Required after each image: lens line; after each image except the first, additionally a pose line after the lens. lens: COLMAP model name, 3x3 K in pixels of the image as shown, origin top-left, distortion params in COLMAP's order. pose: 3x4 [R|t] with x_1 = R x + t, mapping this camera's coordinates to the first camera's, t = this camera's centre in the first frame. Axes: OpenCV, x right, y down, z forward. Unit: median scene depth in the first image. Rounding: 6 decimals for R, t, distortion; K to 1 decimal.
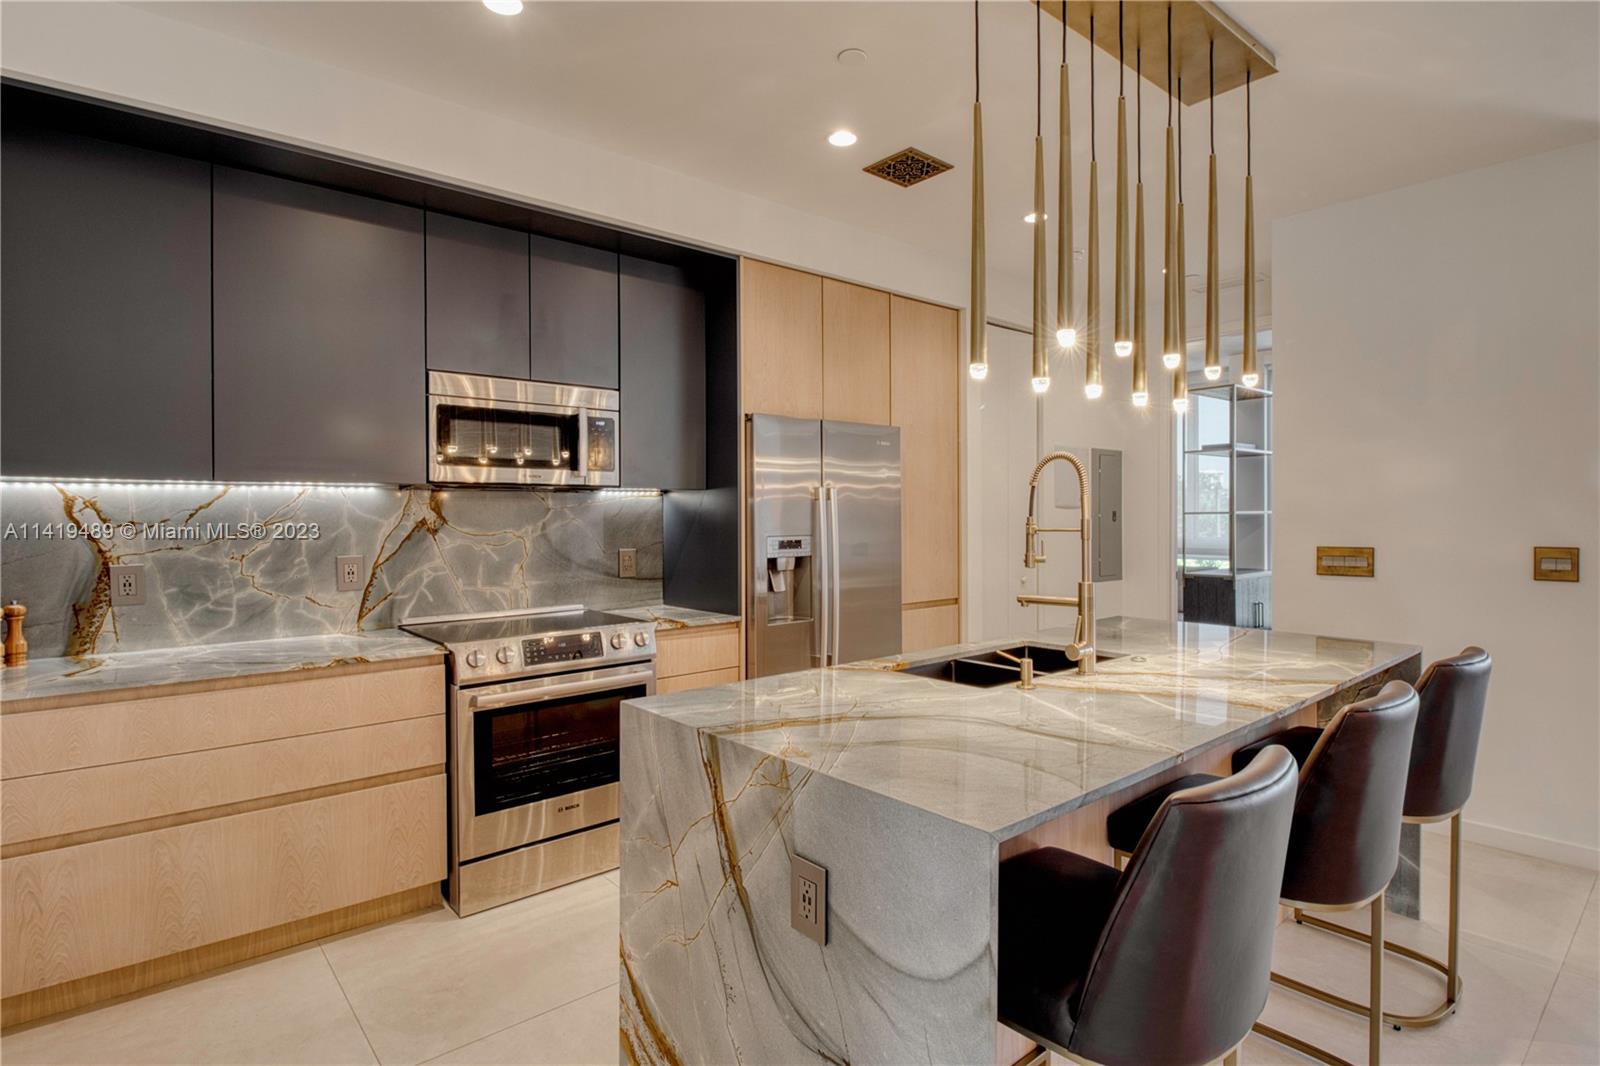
lens RADIAL K [[825.7, 0, 794.7], [0, 825.7, 520.0], [0, 0, 1]] dist [-0.014923, -0.005462]
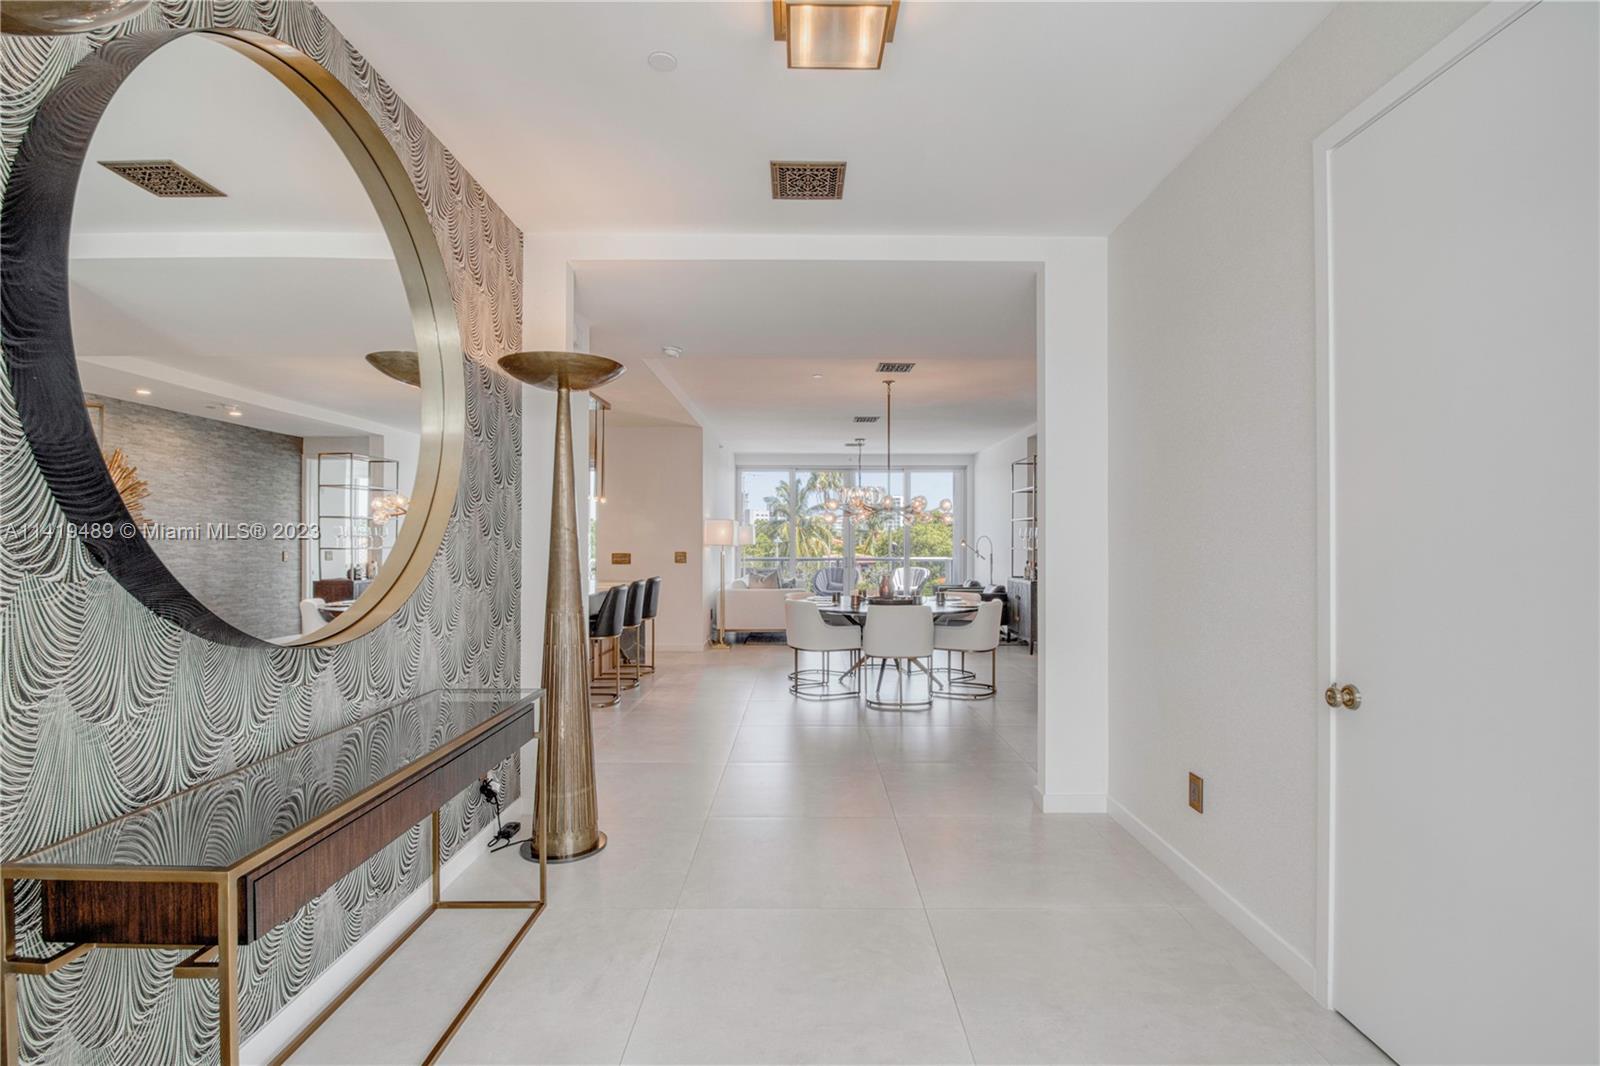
lens RADIAL K [[749.6, 0, 807.7], [0, 749.6, 568.0], [0, 0, 1]] dist [-0.006887, -0.011275]
pose [[0.635013, -0.019117, 0.772265, -1.029752], [0.000118, 0.999696, 0.024650, 0.022727], [-0.772501, -0.015561, 0.634823, -1.281949]]
